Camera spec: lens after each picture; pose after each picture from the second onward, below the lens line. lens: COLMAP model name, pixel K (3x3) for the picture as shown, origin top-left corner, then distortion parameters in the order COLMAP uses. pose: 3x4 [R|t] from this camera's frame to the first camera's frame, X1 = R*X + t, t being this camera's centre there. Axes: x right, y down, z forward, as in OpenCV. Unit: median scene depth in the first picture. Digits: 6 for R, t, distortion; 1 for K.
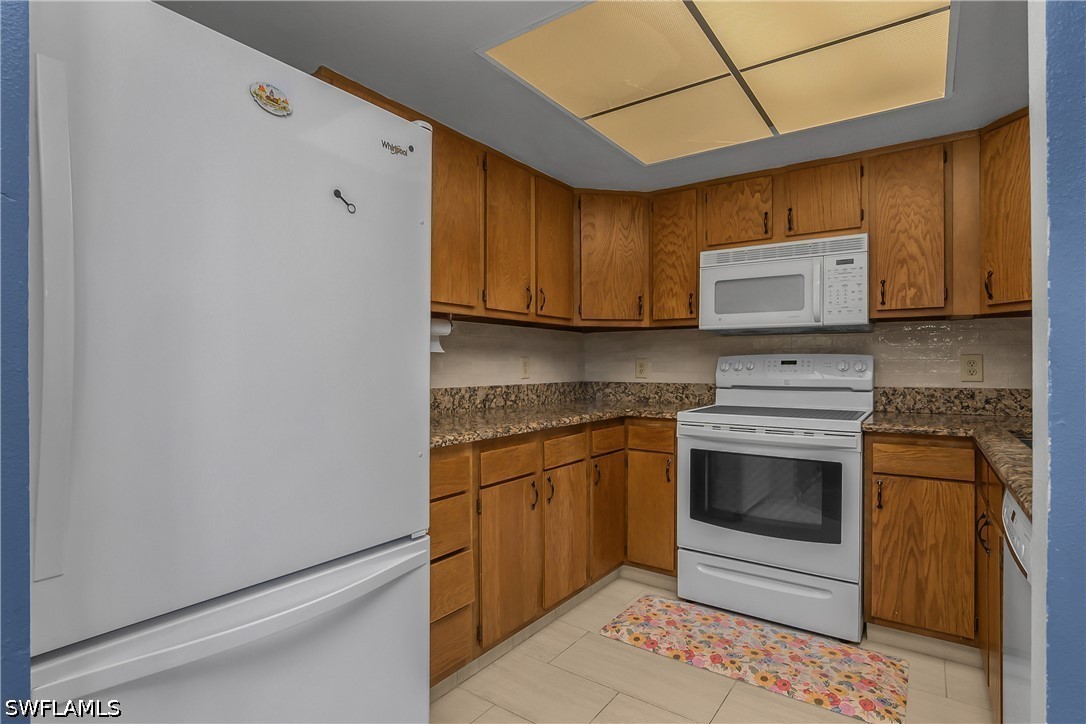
lens RADIAL K [[540.5, 0, 542.9], [0, 540.5, 364.0], [0, 0, 1]] dist [-0.023539, 0.000180]
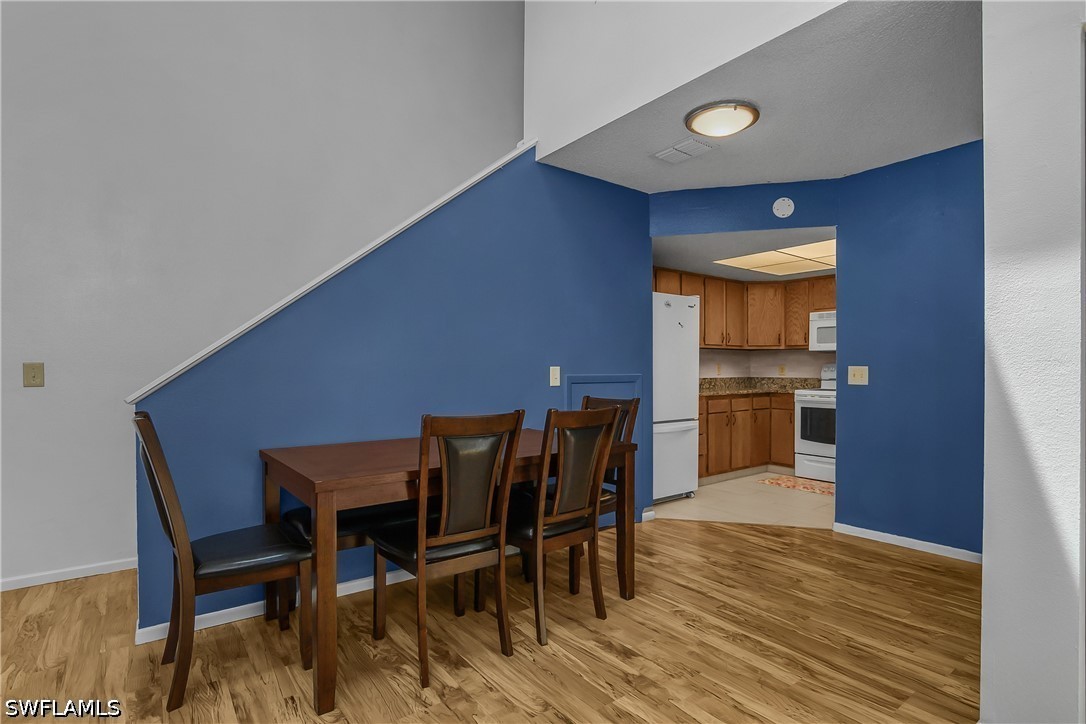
lens RADIAL K [[540.5, 0, 547.5], [0, 540.5, 368.0], [0, 0, 1]] dist [-0.023539, 0.000180]
pose [[0.958245, 0.001069, -0.285945, -0.079438], [-0.000213, 0.999995, 0.003025, -0.005266], [0.285947, -0.002838, 0.958241, -1.265009]]
